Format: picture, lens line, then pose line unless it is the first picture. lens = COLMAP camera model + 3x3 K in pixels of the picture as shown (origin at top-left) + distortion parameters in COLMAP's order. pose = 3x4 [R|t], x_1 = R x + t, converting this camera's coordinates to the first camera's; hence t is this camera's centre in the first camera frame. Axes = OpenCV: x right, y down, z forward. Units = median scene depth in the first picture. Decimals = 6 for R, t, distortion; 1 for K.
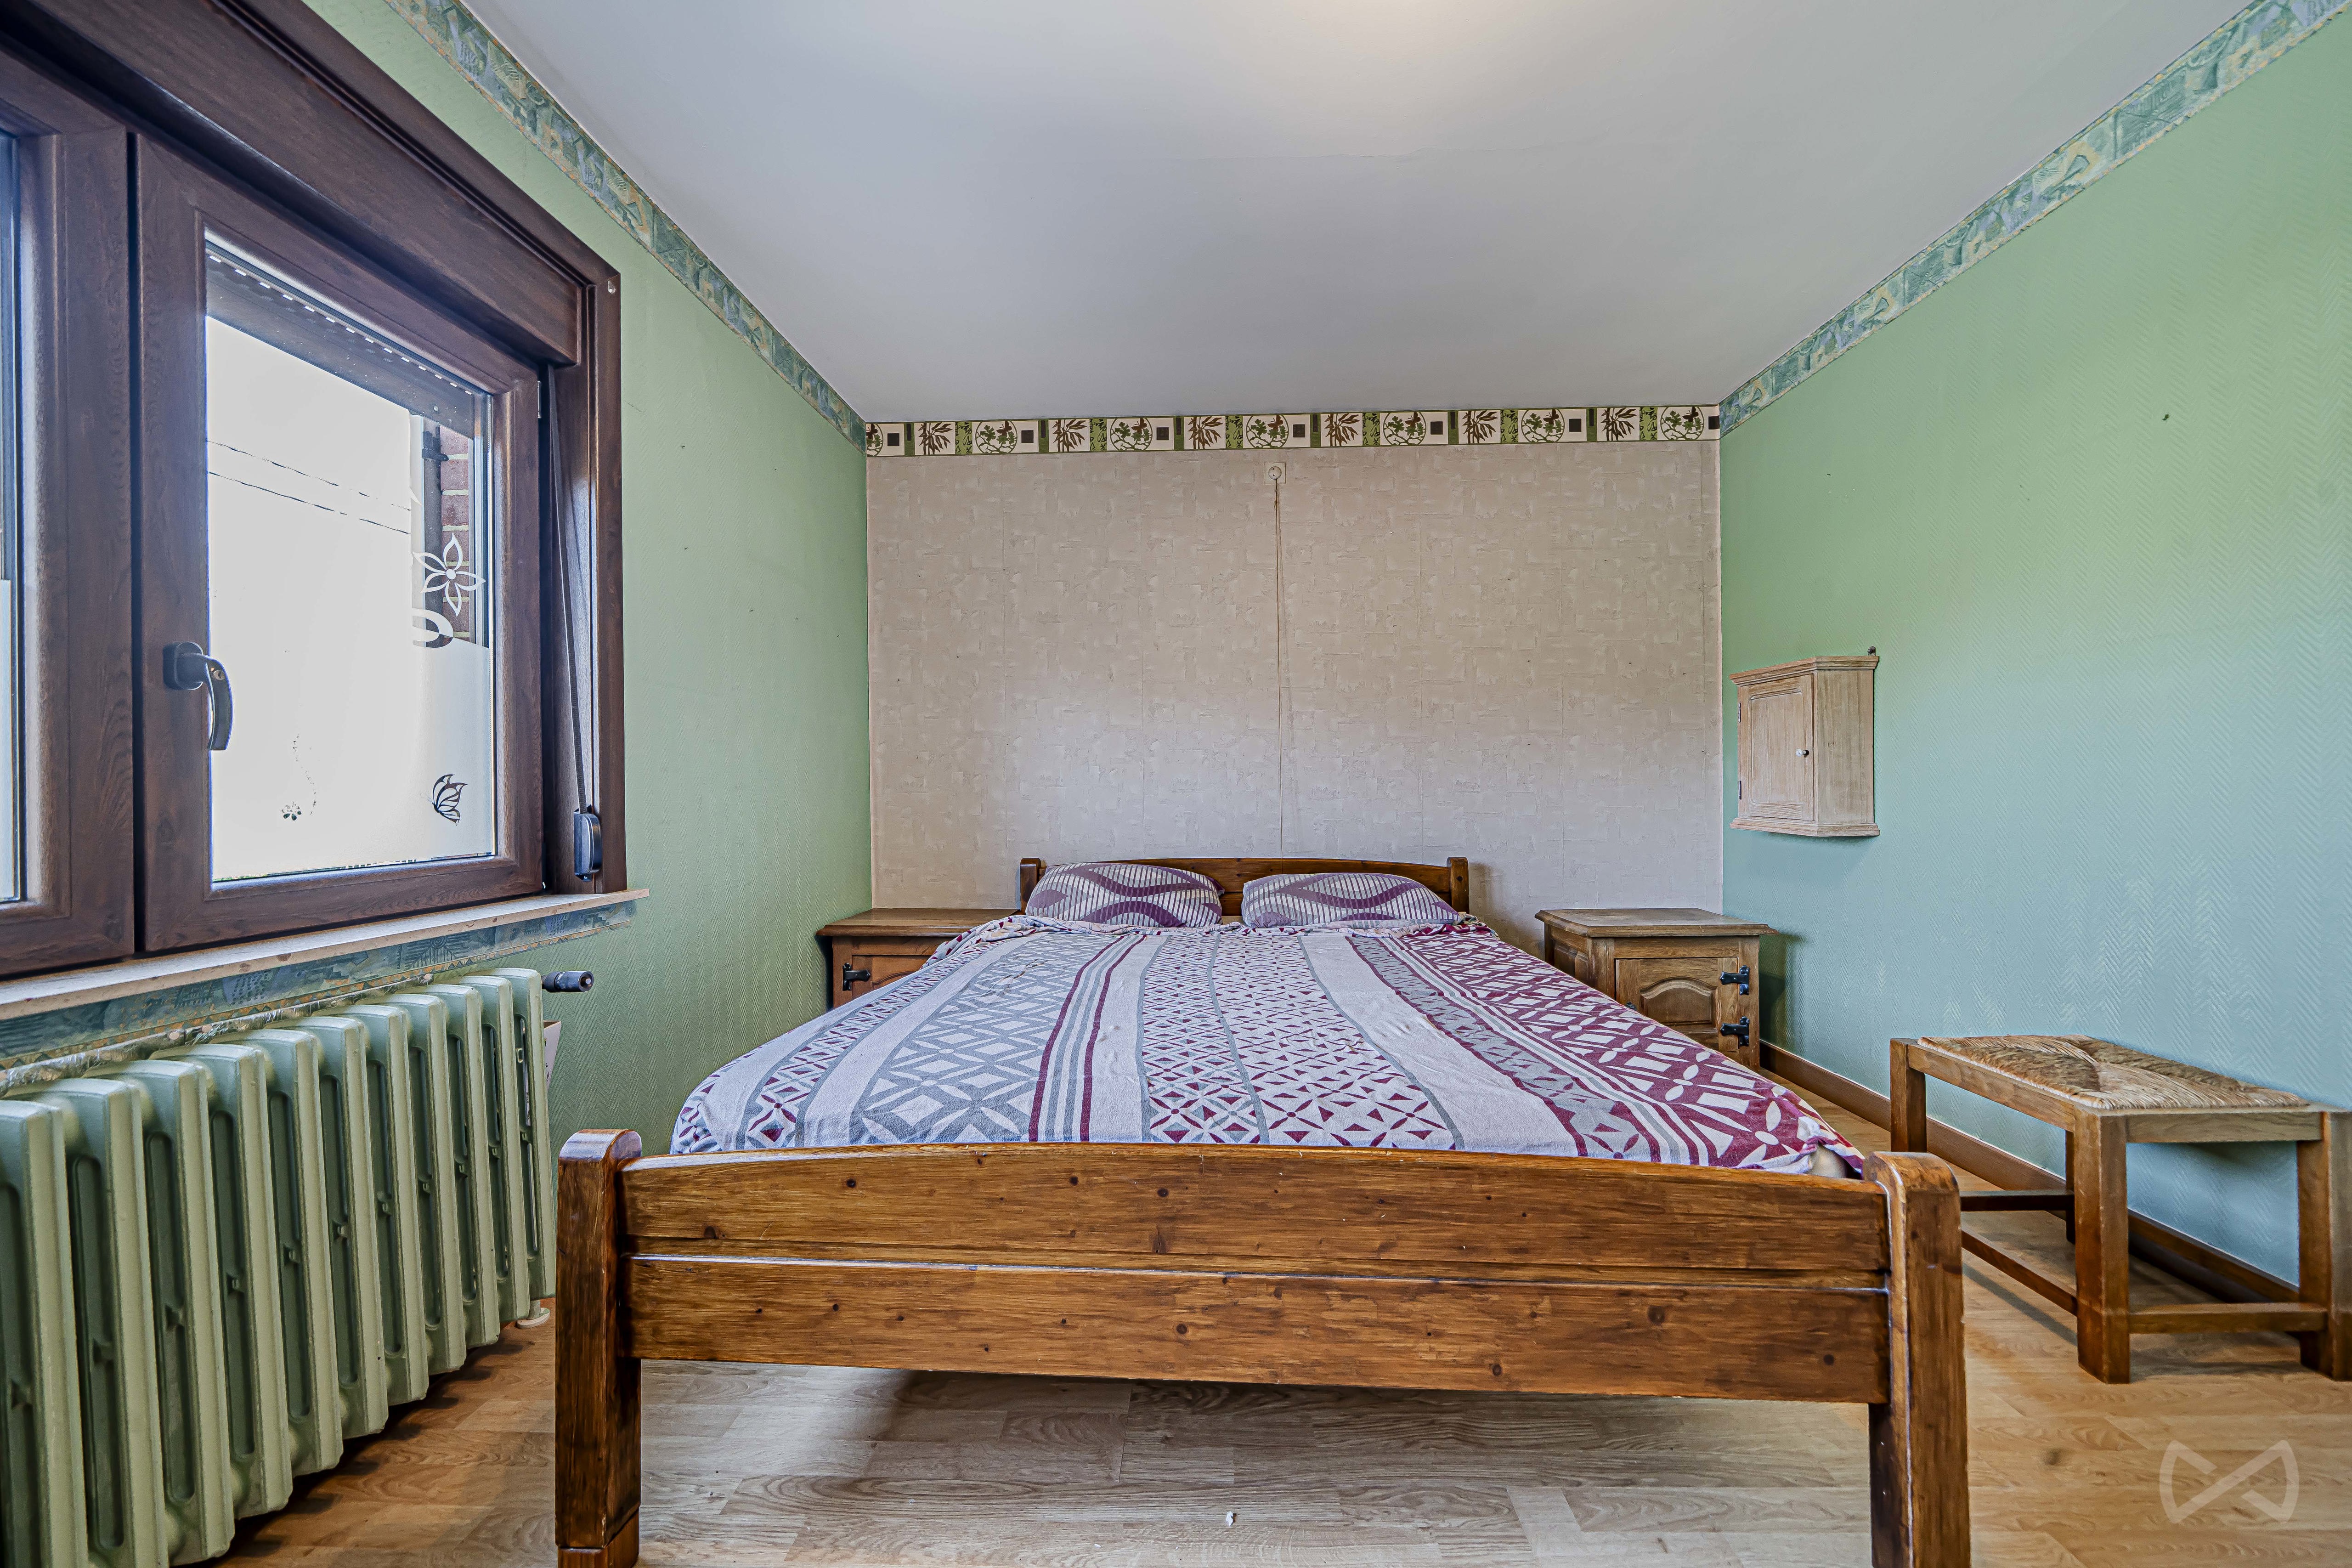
lens RADIAL K [[795.1, 0, 1176.0], [0, 795.1, 784.0], [0, 0, 1]] dist [-0.001012, -0.000150]
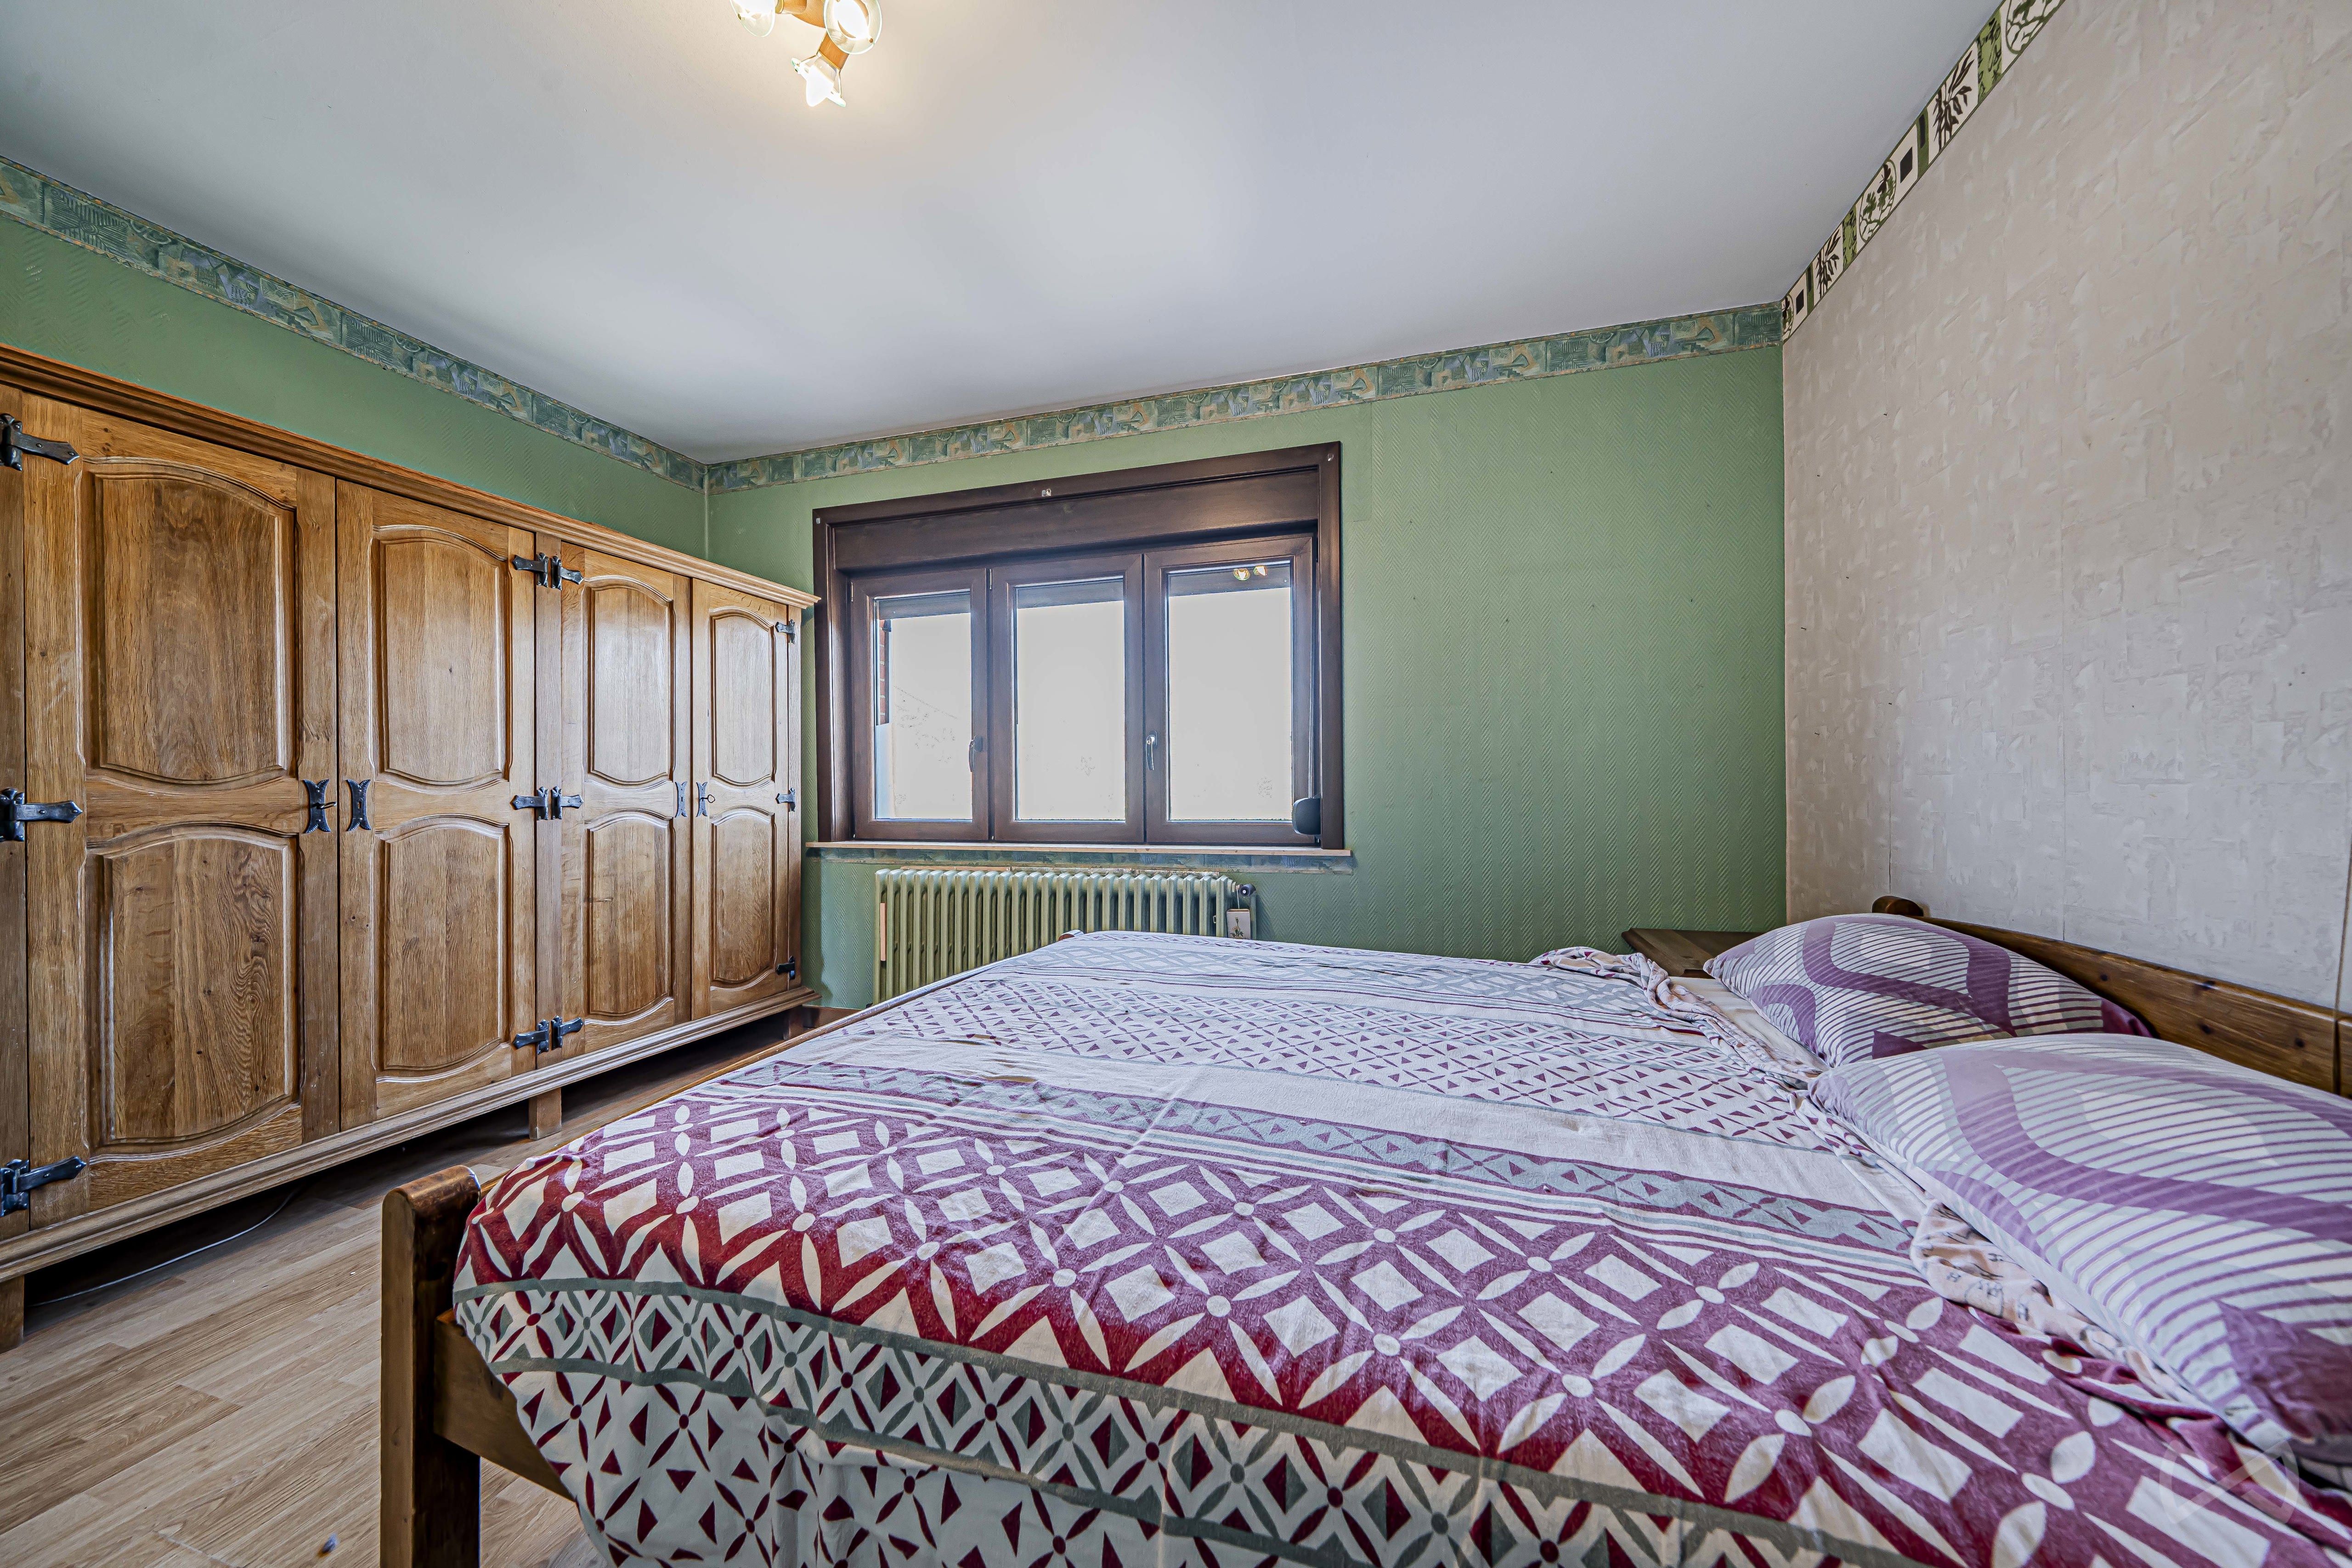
lens RADIAL K [[795.1, 0, 1176.0], [0, 795.1, 784.0], [0, 0, 1]] dist [-0.001012, -0.000150]
pose [[-0.245736, 0.004836, -0.969325, 0.507950], [0.015091, 0.999885, 0.001162, 0.001579], [0.969219, -0.014343, -0.245780, 0.635623]]
